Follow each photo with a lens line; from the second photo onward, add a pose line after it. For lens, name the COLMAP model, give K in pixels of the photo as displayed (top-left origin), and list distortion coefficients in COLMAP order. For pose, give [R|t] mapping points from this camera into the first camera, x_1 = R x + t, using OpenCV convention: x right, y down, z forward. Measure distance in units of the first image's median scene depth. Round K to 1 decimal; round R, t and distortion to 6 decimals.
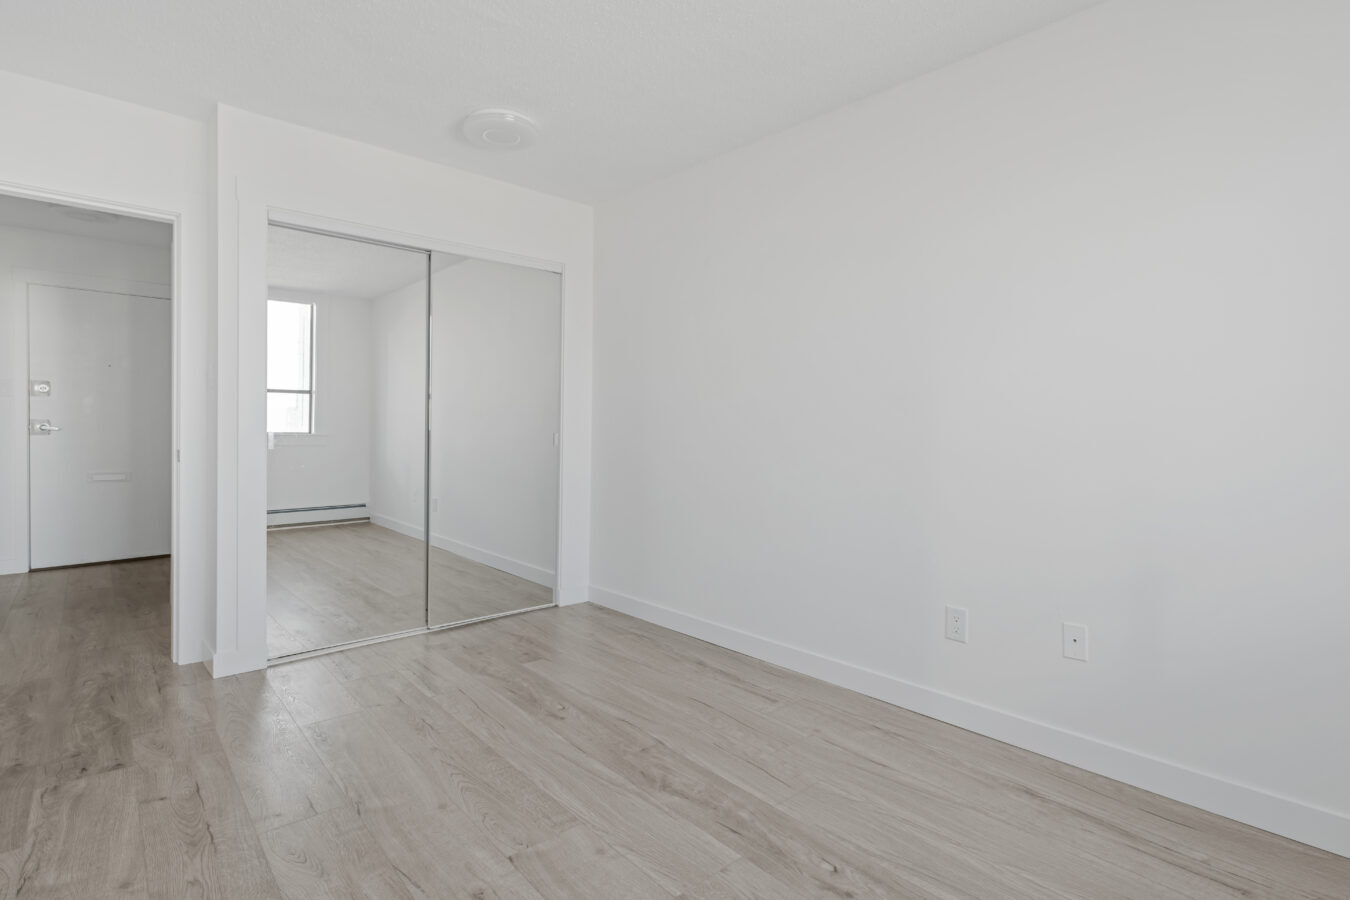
lens RADIAL K [[654.0, 0, 681.1], [0, 654.0, 434.0], [0, 0, 1]] dist [0.000509, 0.000836]
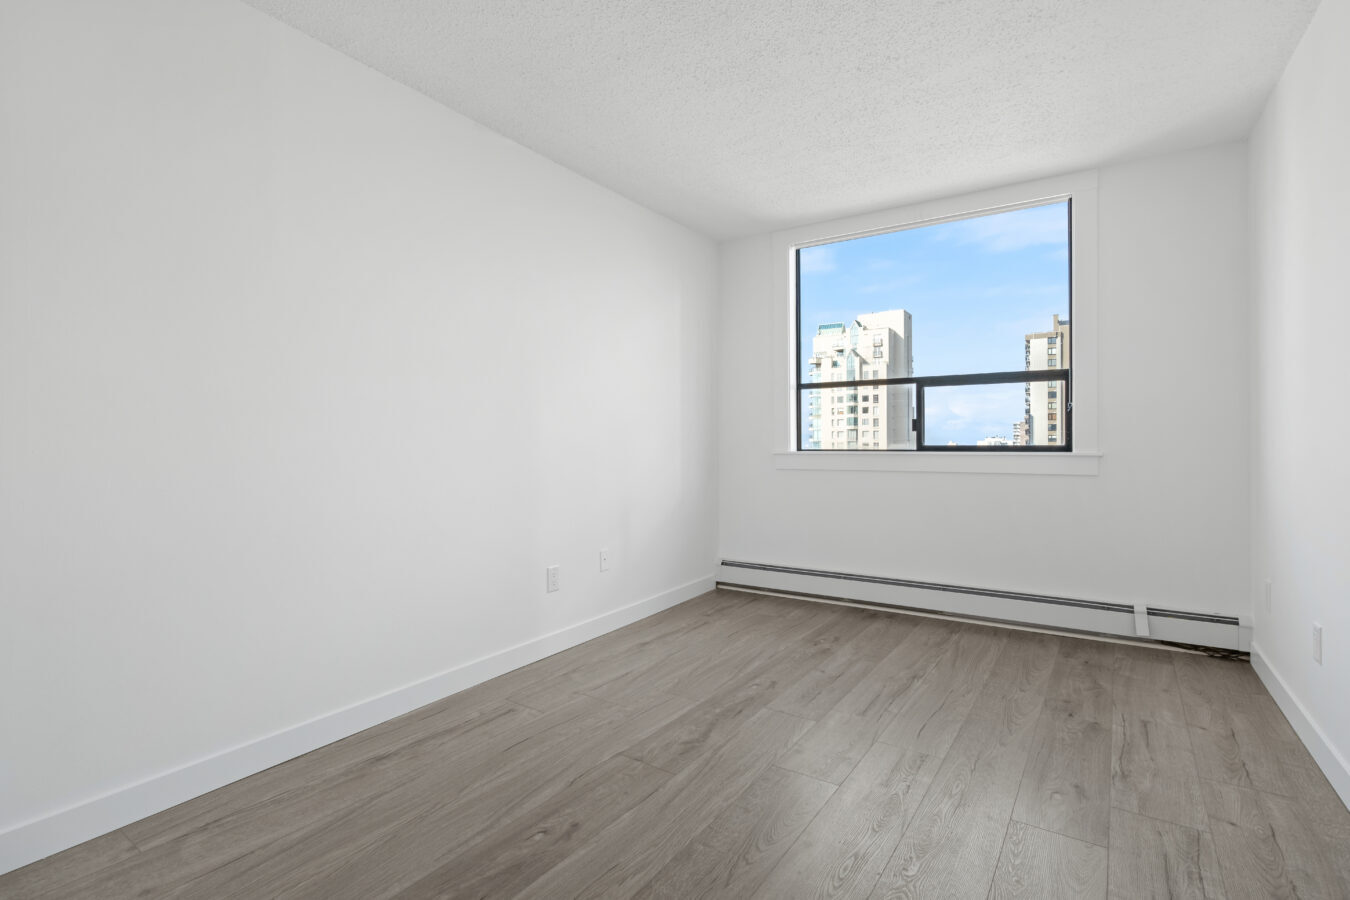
lens RADIAL K [[654.0, 0, 681.1], [0, 654.0, 434.0], [0, 0, 1]] dist [0.000509, 0.000836]
pose [[-0.247238, 0.001552, 0.968953, -1.012090], [0.007445, 0.999972, 0.000298, 0.002673], [-0.968926, 0.007288, -0.247243, 1.177446]]
